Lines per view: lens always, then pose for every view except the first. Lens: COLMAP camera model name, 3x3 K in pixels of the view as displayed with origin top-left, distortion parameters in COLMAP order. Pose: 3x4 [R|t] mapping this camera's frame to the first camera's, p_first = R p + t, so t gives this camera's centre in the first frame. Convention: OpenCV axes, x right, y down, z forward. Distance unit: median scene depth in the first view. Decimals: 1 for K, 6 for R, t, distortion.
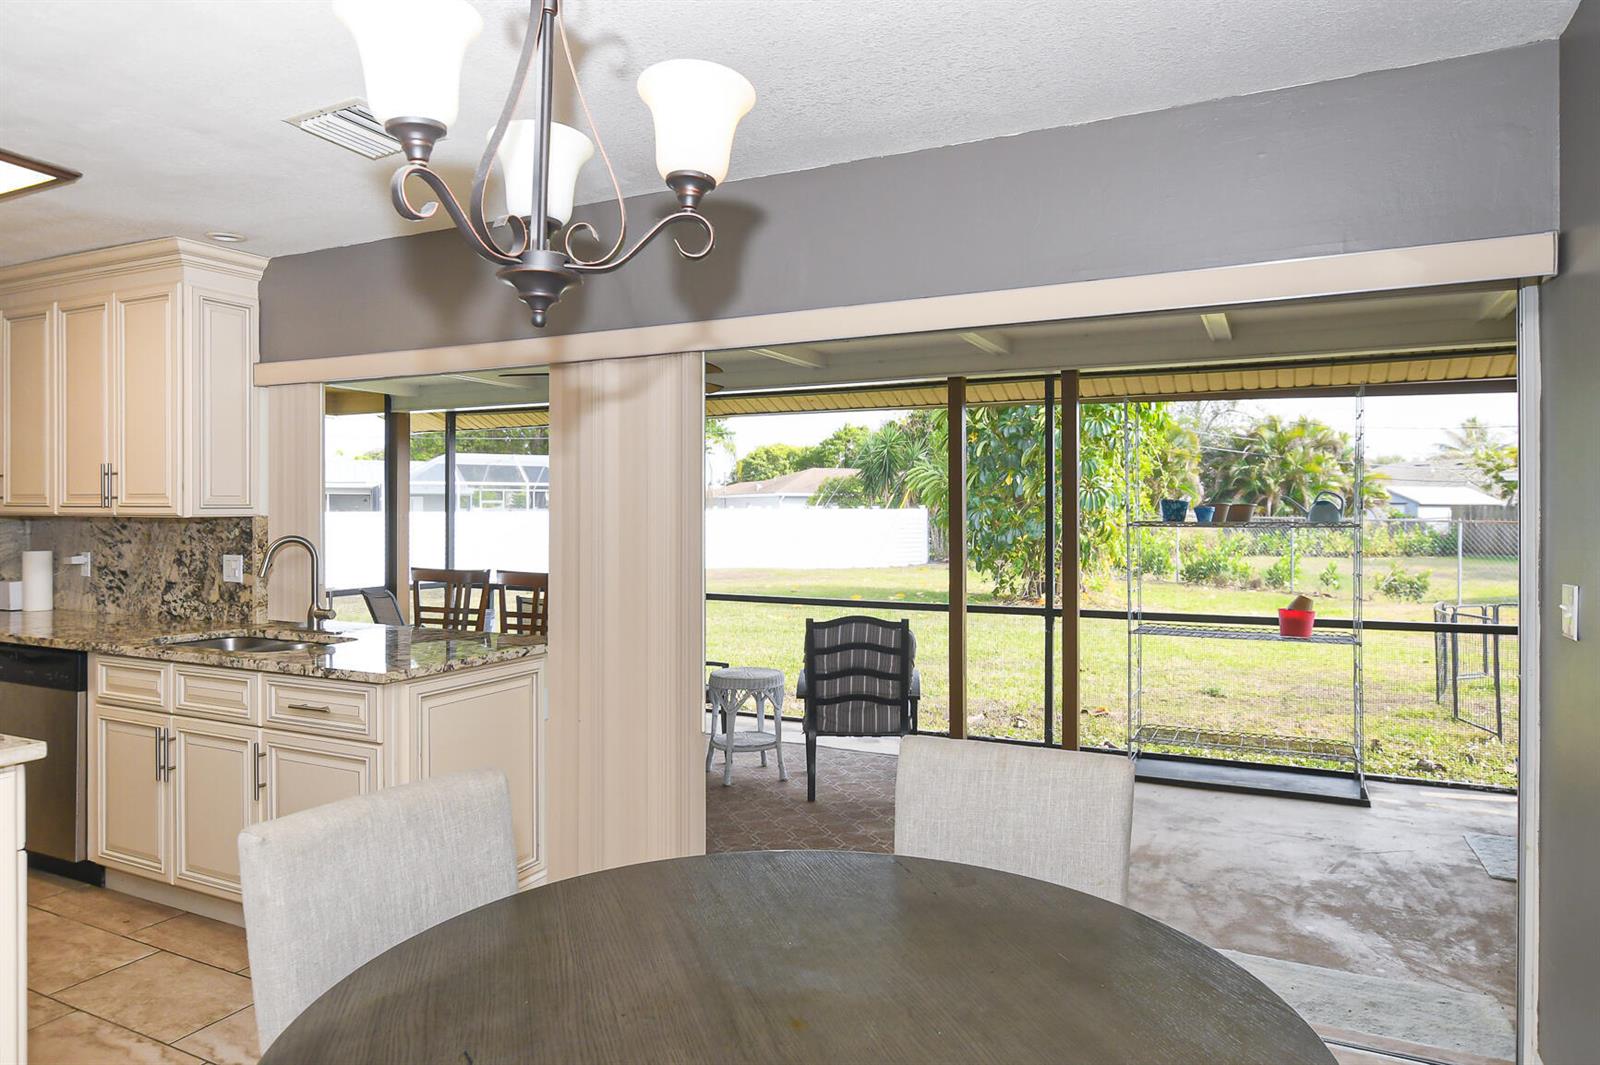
lens RADIAL K [[982.0, 0, 800.0], [0, 982.0, 532.5], [0, 0, 1]] dist [-0.001373, -0.000225]
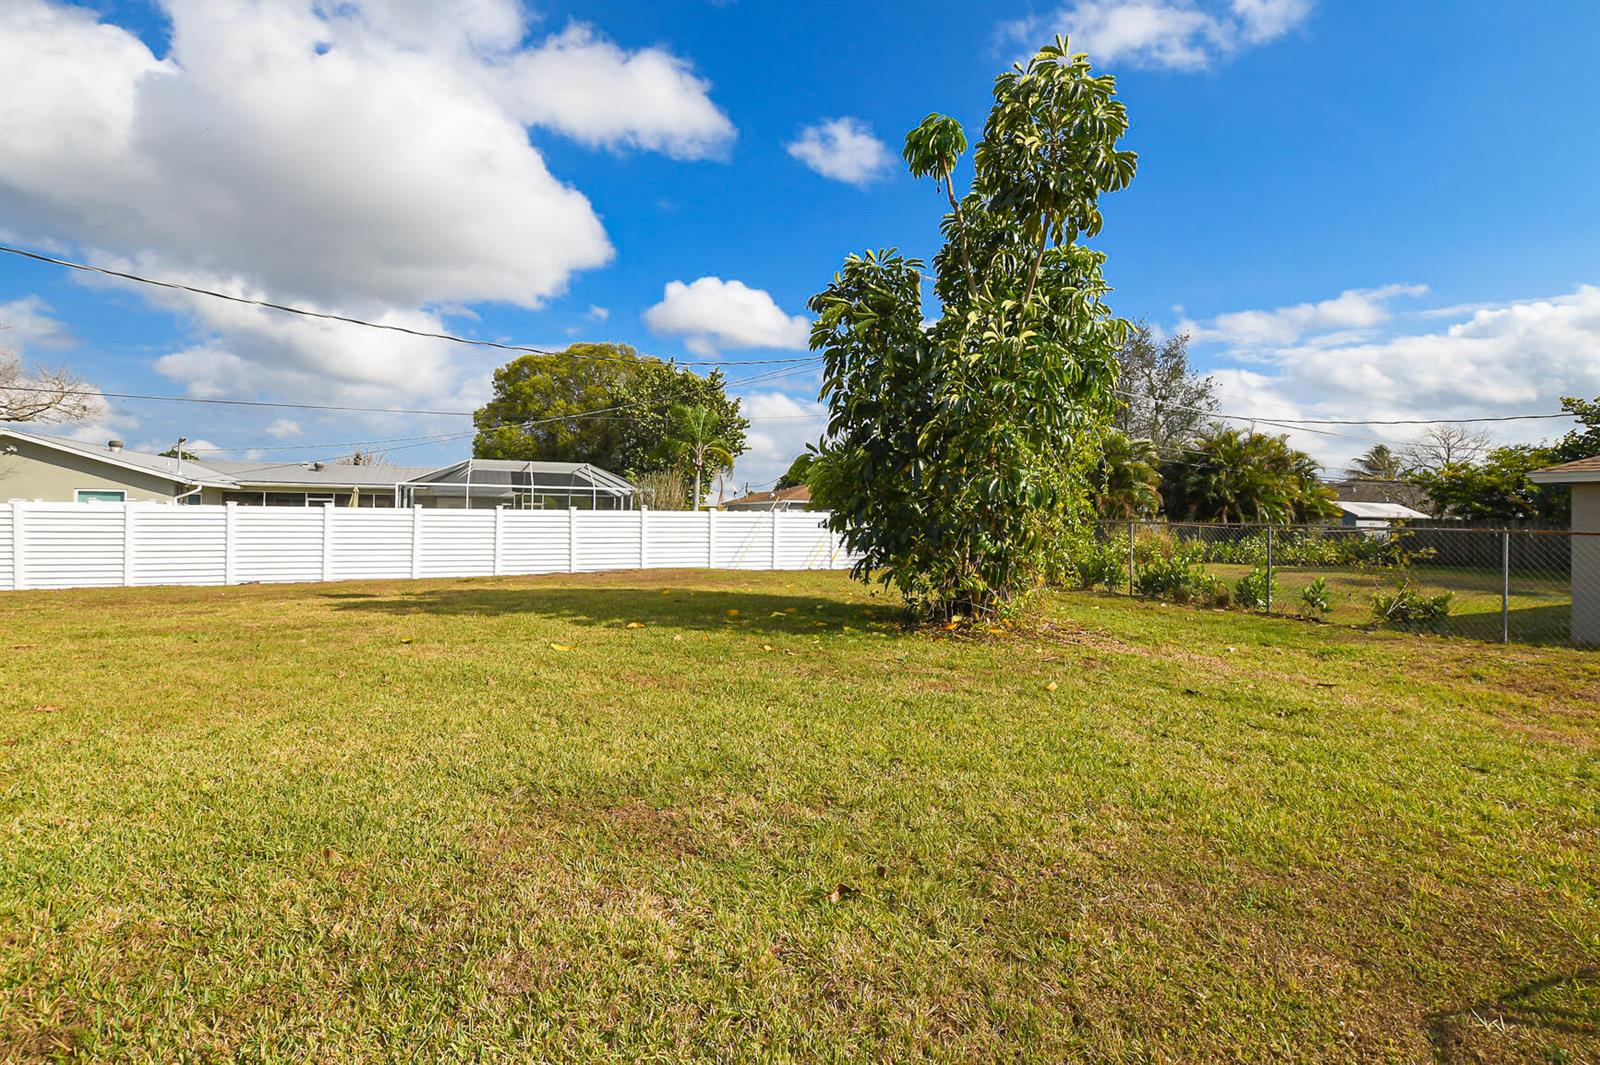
lens RADIAL K [[670.8, 0, 800.0], [0, 670.8, 532.5], [0, 0, 1]] dist [0.000527, 0.000029]
pose [[0.995156, 0.014887, -0.097171, 0.129687], [-0.015041, 0.999887, -0.000854, -0.002747], [0.097147, 0.002311, 0.995267, 0.328234]]
